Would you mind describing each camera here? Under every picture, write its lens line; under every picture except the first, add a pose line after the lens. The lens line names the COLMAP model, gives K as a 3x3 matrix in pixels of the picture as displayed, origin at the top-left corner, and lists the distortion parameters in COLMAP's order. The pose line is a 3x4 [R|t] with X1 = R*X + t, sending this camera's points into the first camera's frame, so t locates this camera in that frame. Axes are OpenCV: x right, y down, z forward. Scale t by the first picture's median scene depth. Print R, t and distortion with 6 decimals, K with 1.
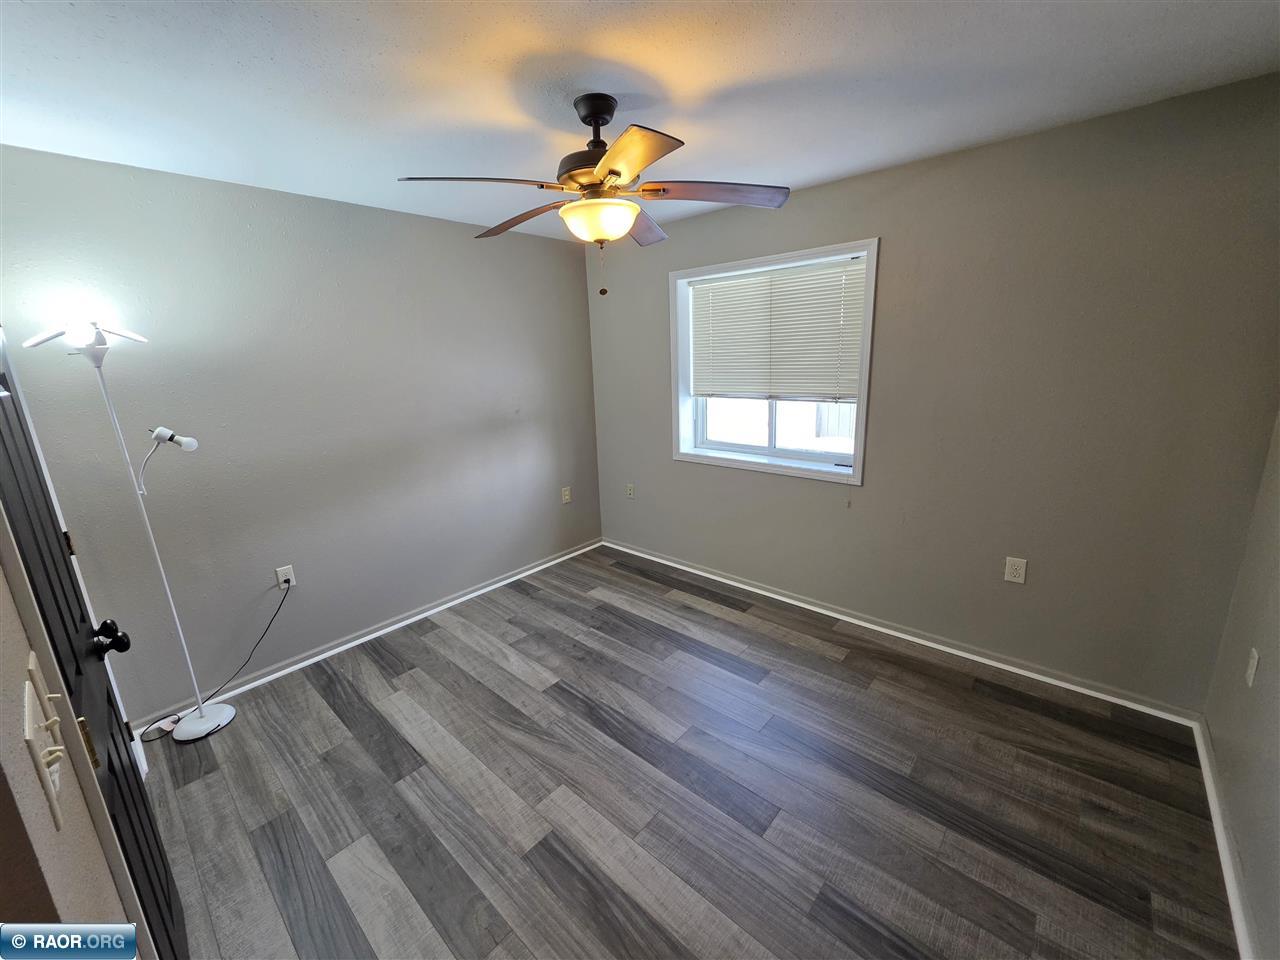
lens RADIAL K [[509.1, 0, 640.2], [0, 509.1, 475.0], [0, 0, 1]] dist [0.002133, 0.000379]
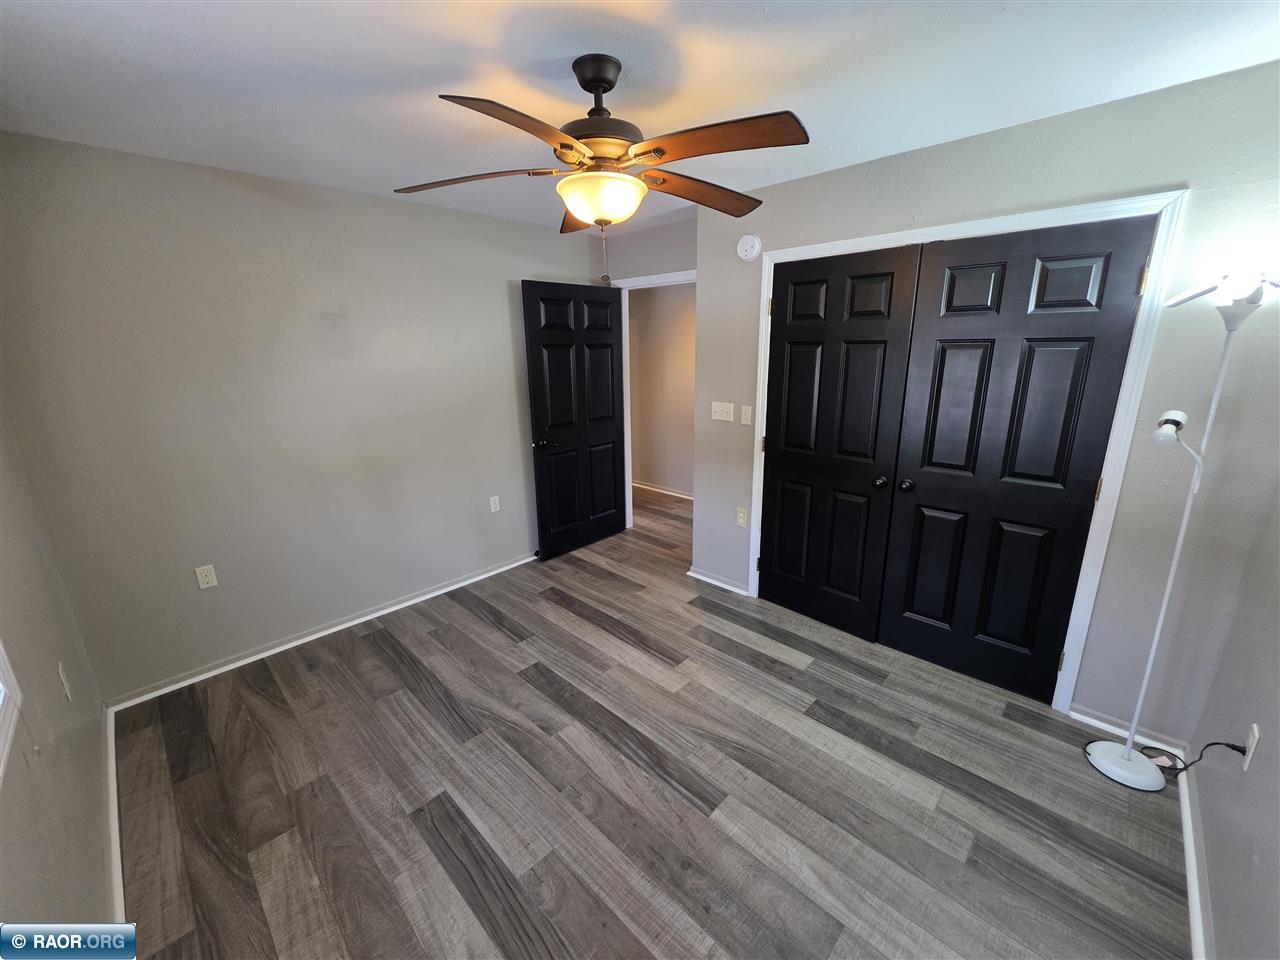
lens RADIAL K [[509.1, 0, 640.2], [0, 509.1, 475.0], [0, 0, 1]] dist [0.002133, 0.000379]
pose [[-0.997725, 0.043128, 0.051819, -0.137974], [0.062489, 0.880087, 0.470683, -0.391905], [-0.025306, 0.472850, -0.880780, 1.613065]]
